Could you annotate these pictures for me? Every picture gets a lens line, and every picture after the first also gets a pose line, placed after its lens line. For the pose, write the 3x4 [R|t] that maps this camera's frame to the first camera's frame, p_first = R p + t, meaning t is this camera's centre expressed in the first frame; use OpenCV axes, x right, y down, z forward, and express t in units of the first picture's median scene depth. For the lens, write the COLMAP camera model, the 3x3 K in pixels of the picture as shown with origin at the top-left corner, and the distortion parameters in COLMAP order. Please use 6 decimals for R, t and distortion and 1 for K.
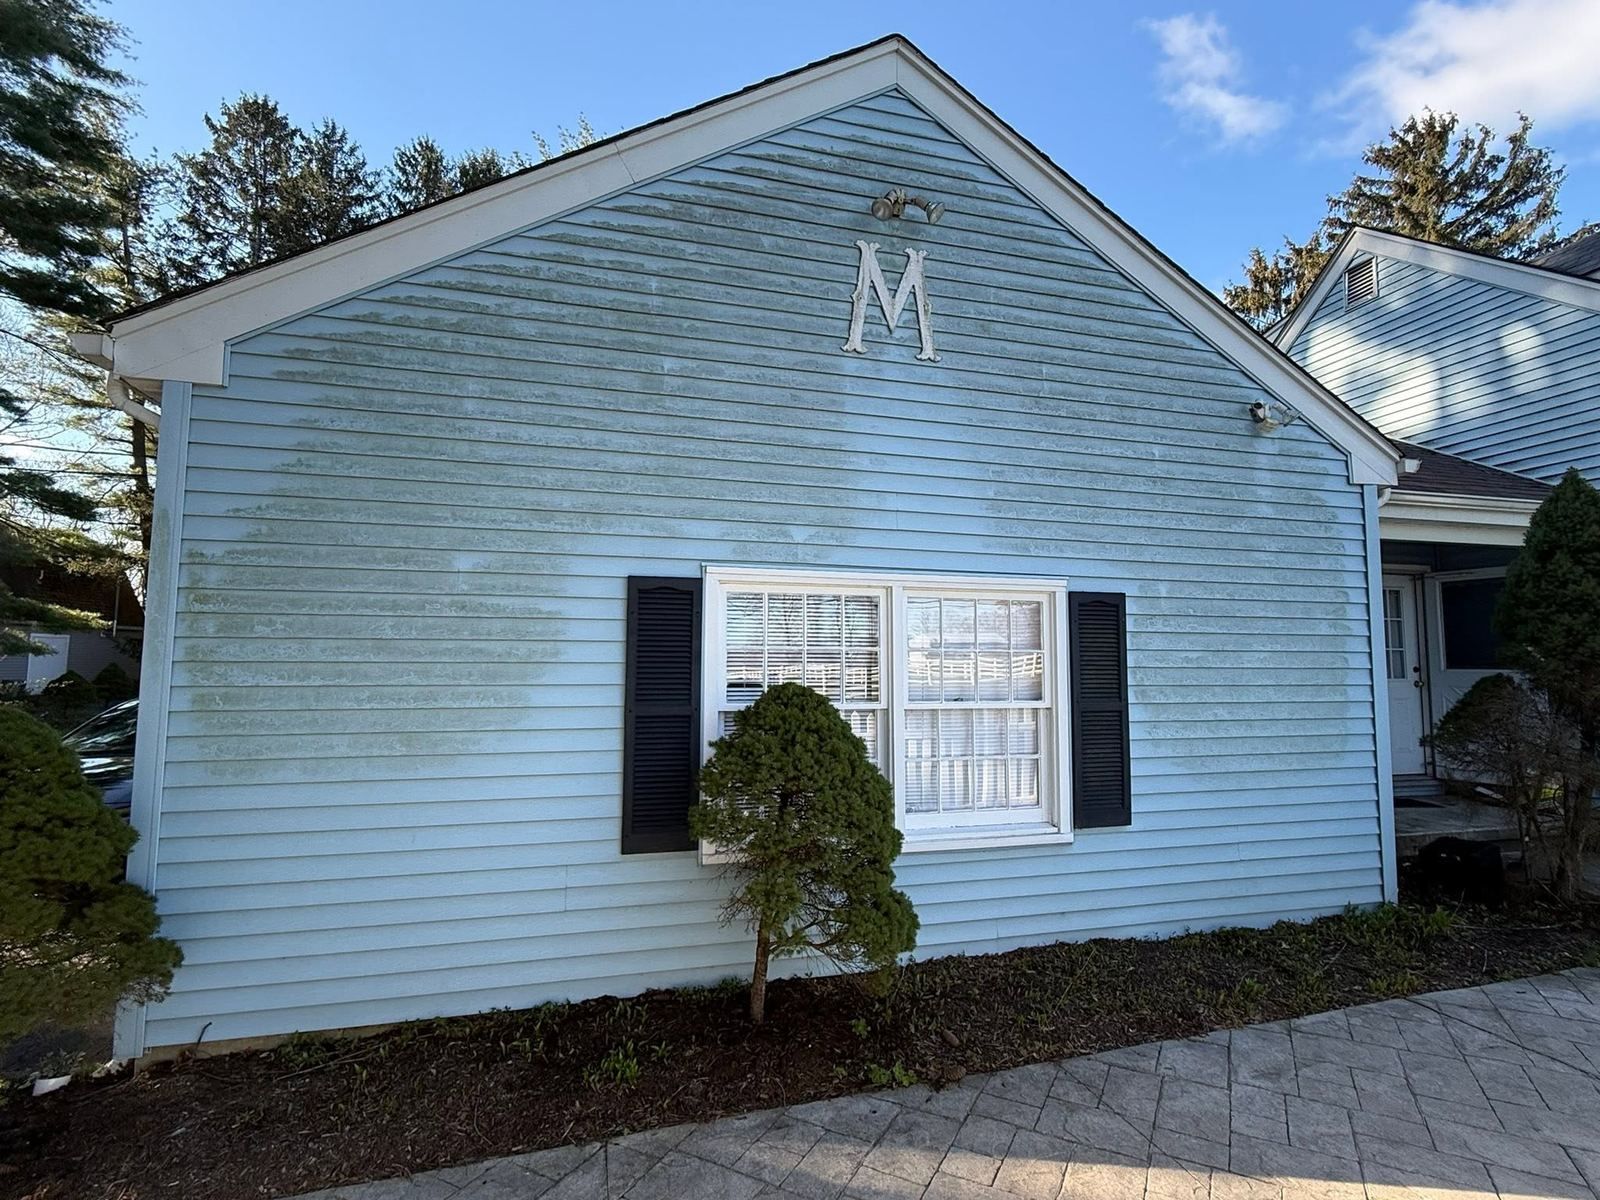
lens RADIAL K [[782.0, 0, 799.3], [0, 782.0, 601.3], [0, 0, 1]] dist [0.000700, -0.001077]
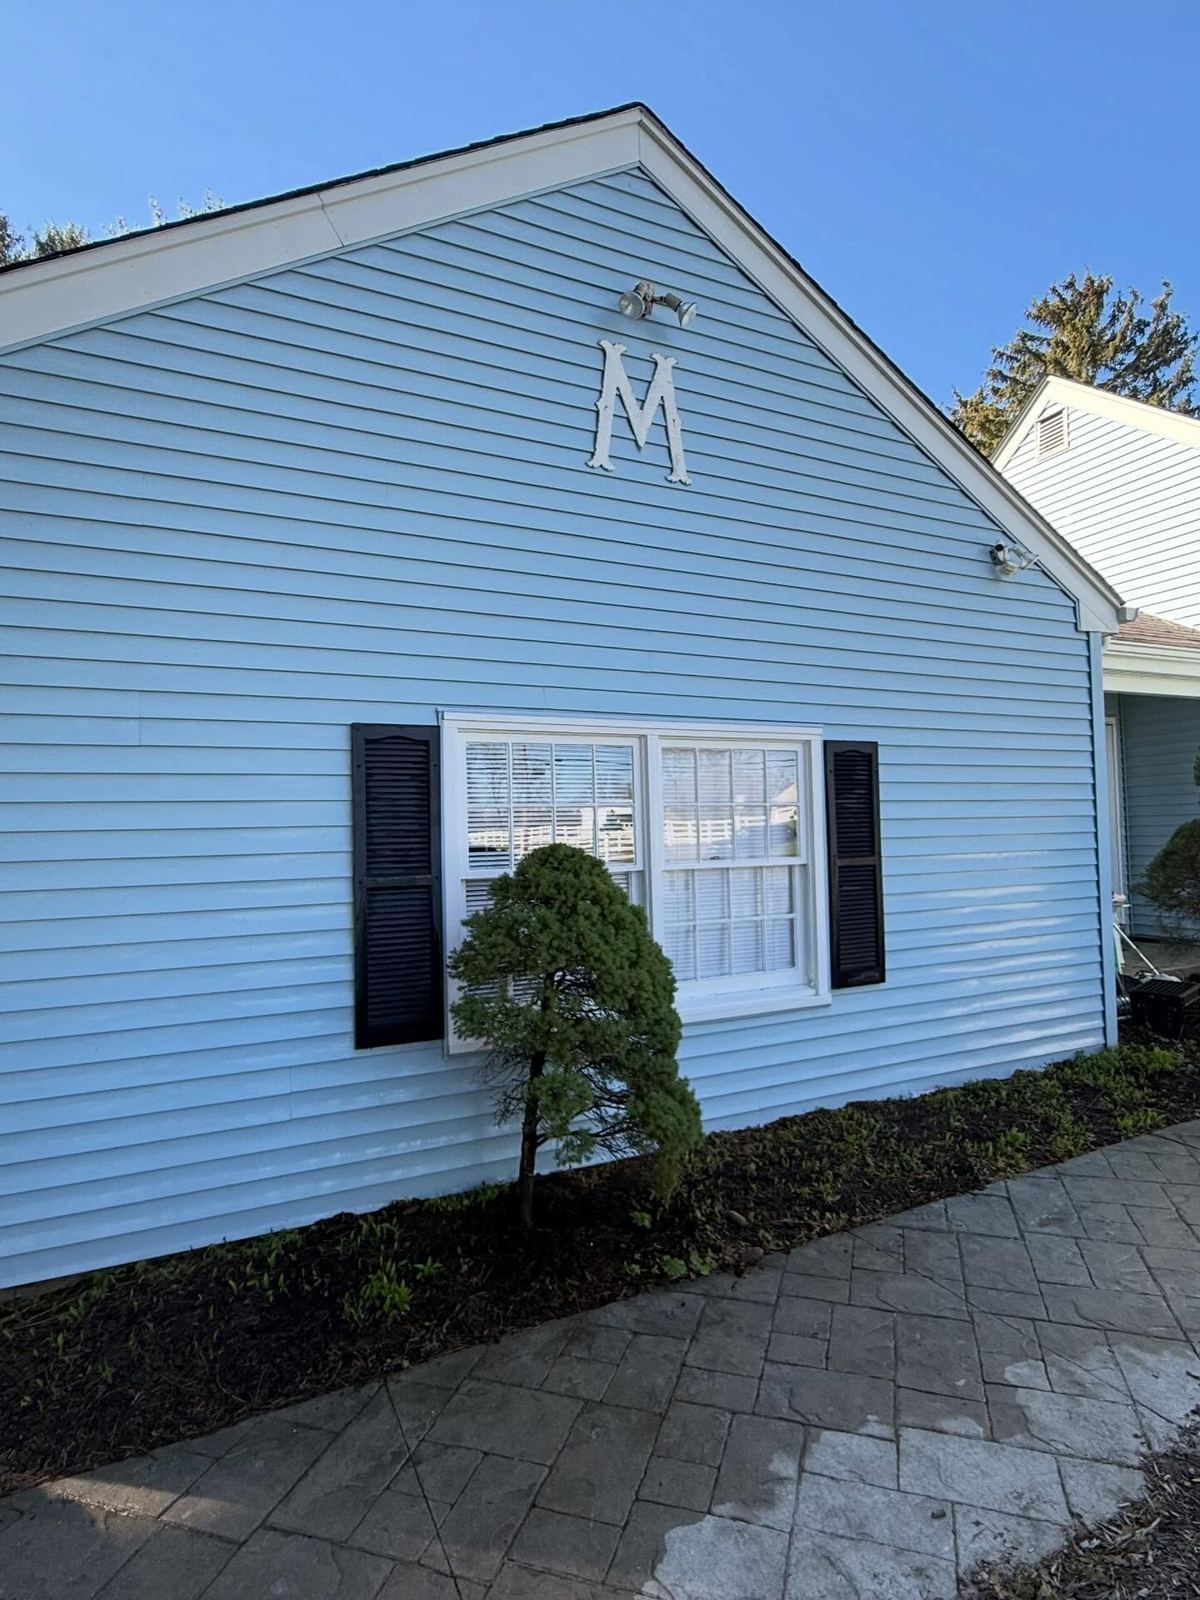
lens RADIAL K [[850.3, 0, 601.4], [0, 850.3, 800.1], [0, 0, 1]] dist [0.002890, -0.001383]
pose [[0.984369, -0.020504, 0.174920, -0.105353], [0.013519, 0.999066, 0.041033, 0.014810], [-0.175598, -0.038027, 0.983727, 0.043179]]
